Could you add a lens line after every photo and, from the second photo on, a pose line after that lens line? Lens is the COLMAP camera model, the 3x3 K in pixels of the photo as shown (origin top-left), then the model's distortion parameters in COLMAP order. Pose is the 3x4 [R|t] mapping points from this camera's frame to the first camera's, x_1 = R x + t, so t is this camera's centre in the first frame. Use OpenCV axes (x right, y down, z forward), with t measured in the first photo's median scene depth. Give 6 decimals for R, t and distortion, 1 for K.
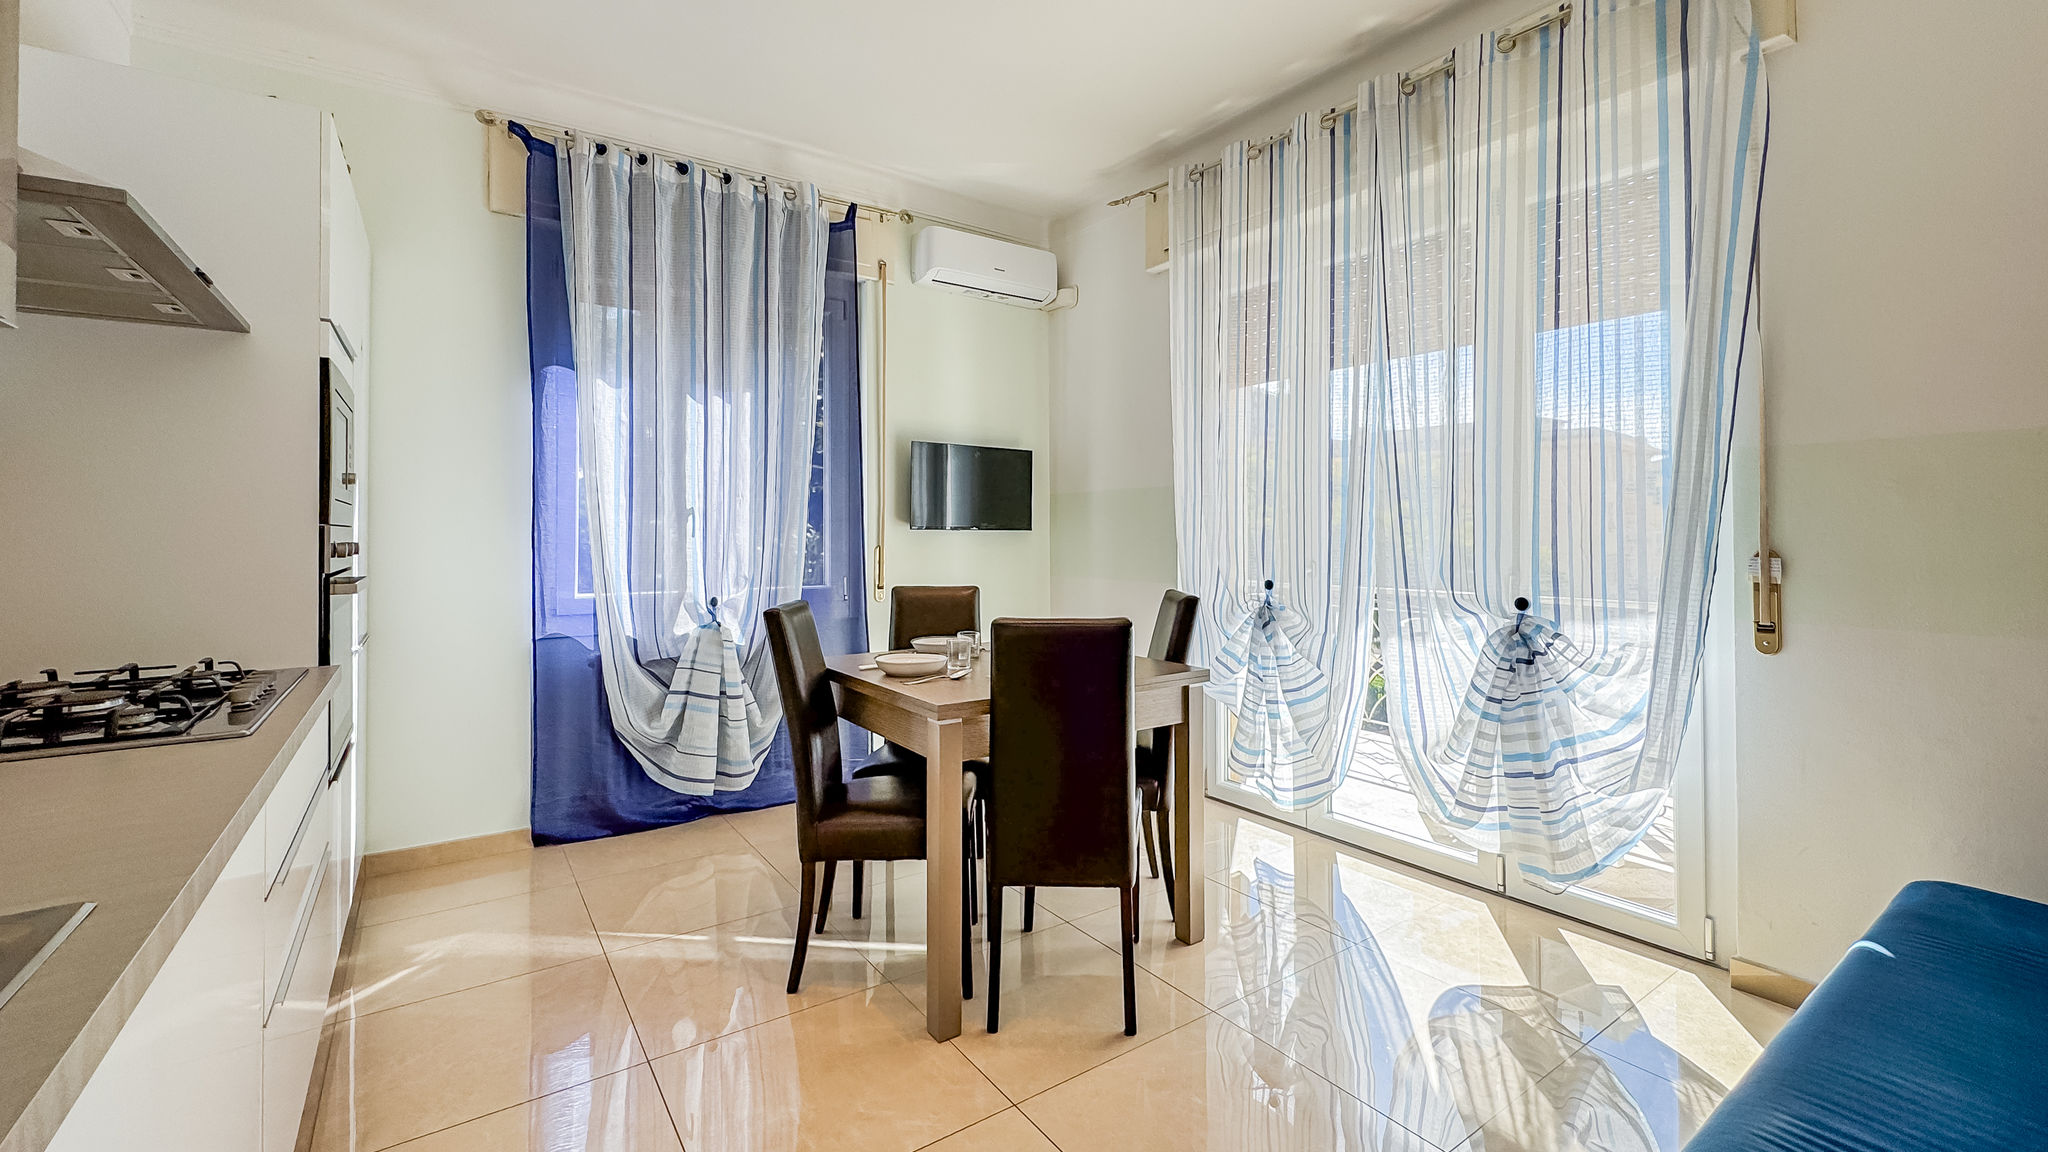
lens RADIAL K [[854.2, 0, 1022.5], [0, 854.2, 533.7], [0, 0, 1]] dist [-0.001505, -0.000051]
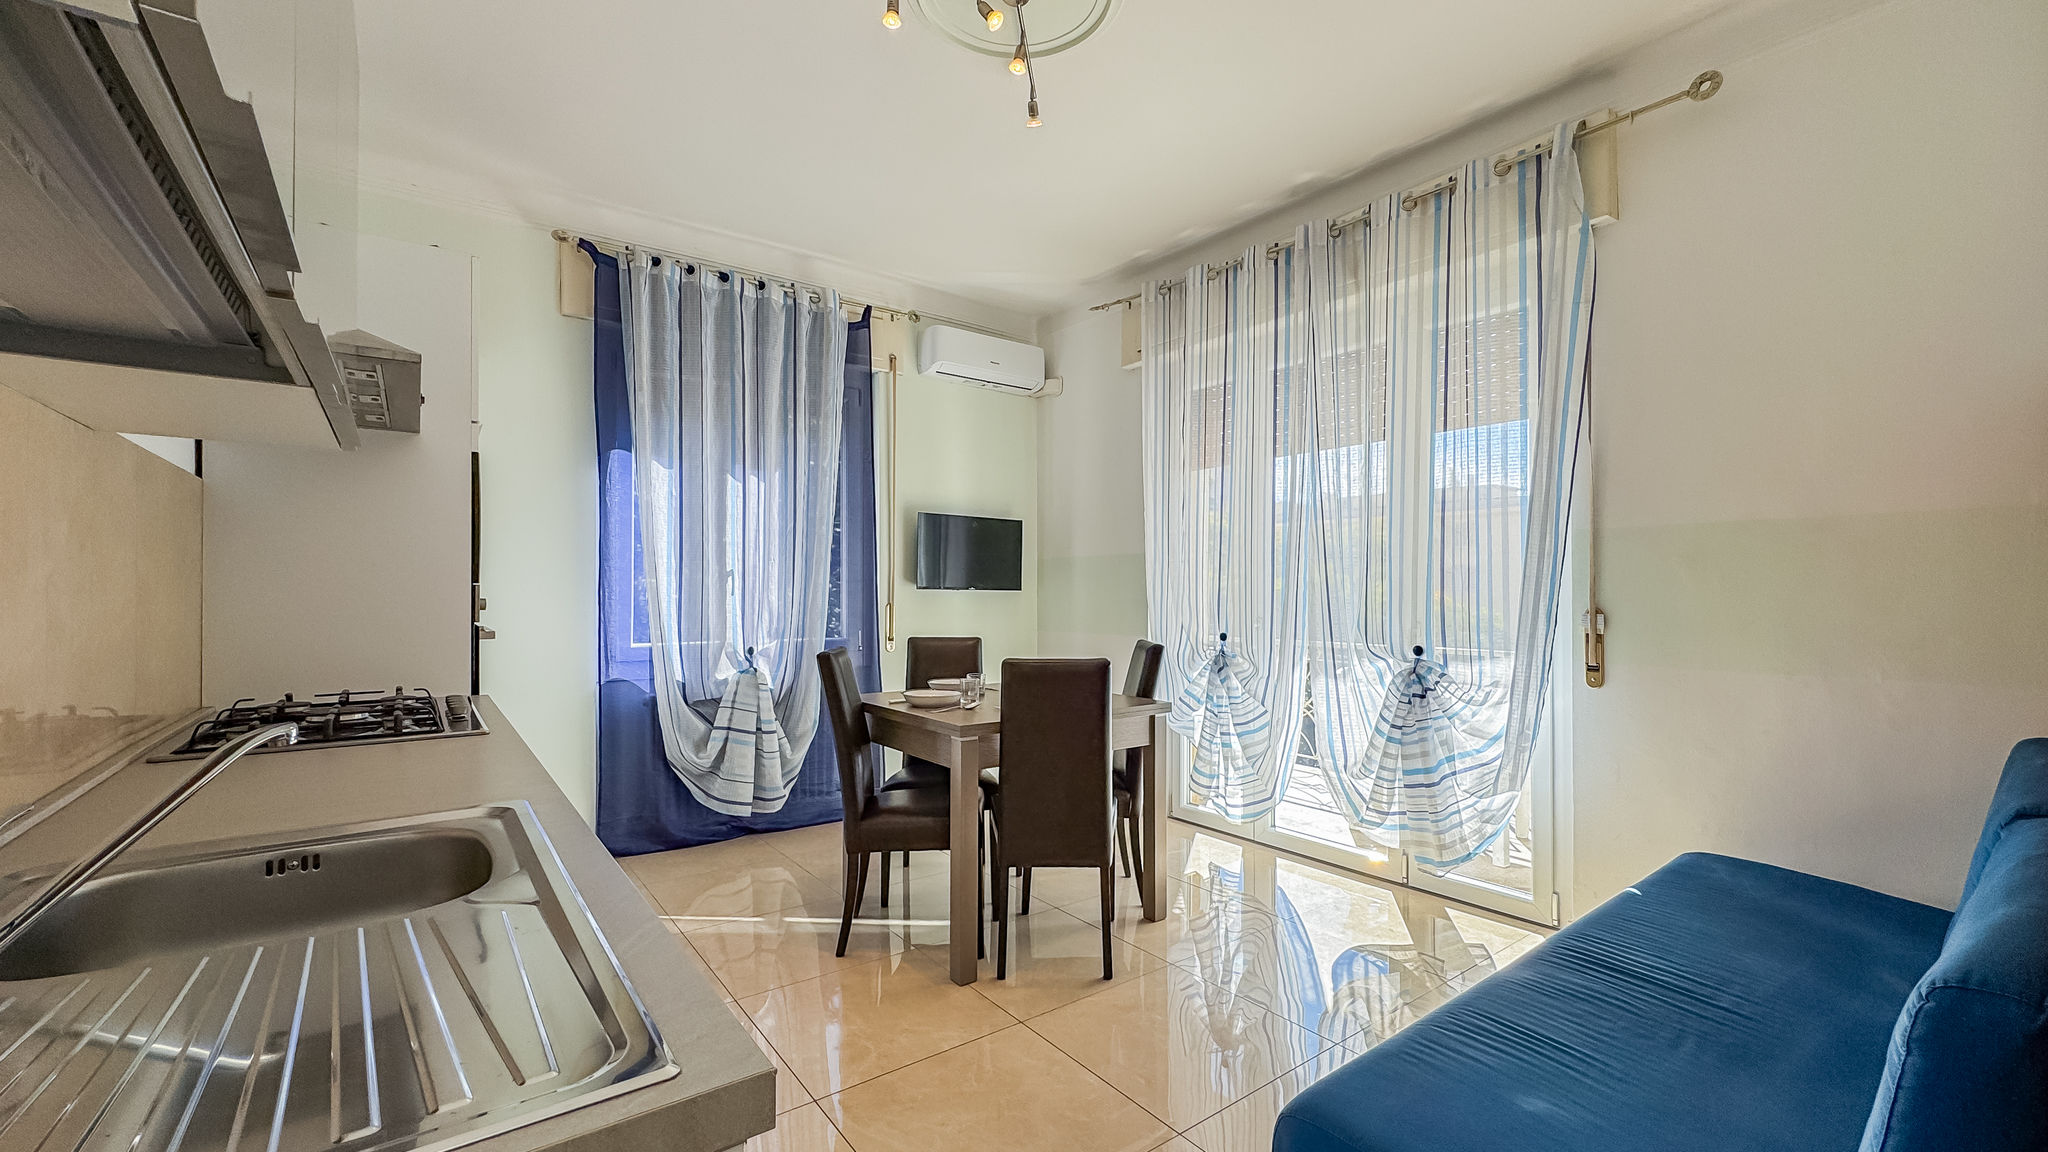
lens RADIAL K [[817.3, 0, 1026.5], [0, 817.3, 596.9], [0, 0, 1]] dist [0.001136, 0.000061]
pose [[0.999582, 0.003180, 0.028740, -0.022701], [-0.003352, 0.999977, 0.005919, -0.001692], [-0.028720, -0.006013, 0.999569, -0.153977]]
